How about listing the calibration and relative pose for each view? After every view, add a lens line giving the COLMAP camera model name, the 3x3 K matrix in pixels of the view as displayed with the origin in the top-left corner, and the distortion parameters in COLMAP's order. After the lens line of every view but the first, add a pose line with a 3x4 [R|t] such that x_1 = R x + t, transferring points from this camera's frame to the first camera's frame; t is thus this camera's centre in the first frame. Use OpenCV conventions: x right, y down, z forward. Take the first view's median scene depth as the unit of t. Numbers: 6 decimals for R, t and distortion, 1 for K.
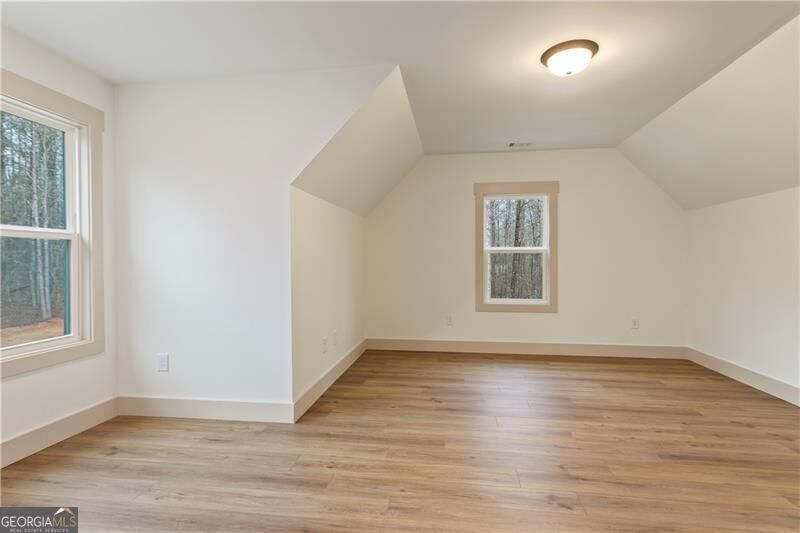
lens RADIAL K [[391.5, 0, 395.2], [0, 391.5, 261.8], [0, 0, 1]] dist [0.001028, 0.000334]
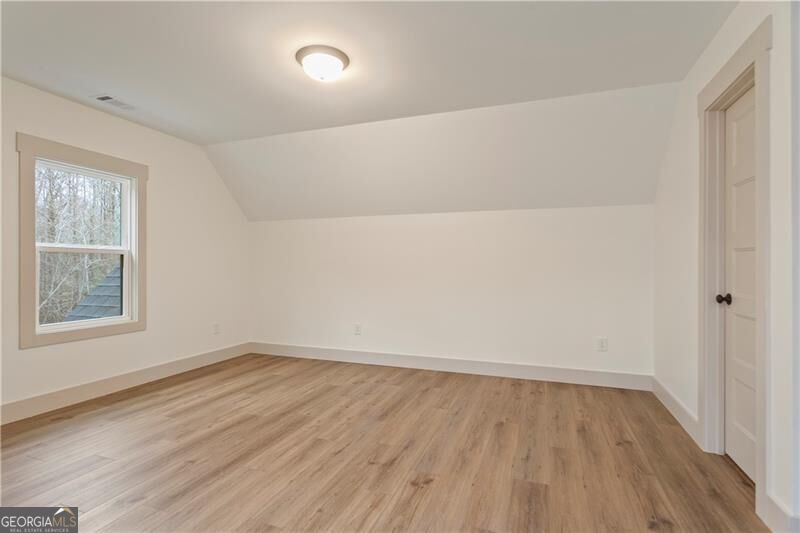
lens RADIAL K [[400.9, 0, 398.4], [0, 400.9, 262.8], [0, 0, 1]] dist [-0.002826, 0.001263]
pose [[0.190889, 0.008662, 0.981573, -0.464703], [-0.001703, 0.999962, -0.008493, -0.001451], [-0.981610, -0.000050, 0.190896, 0.546387]]
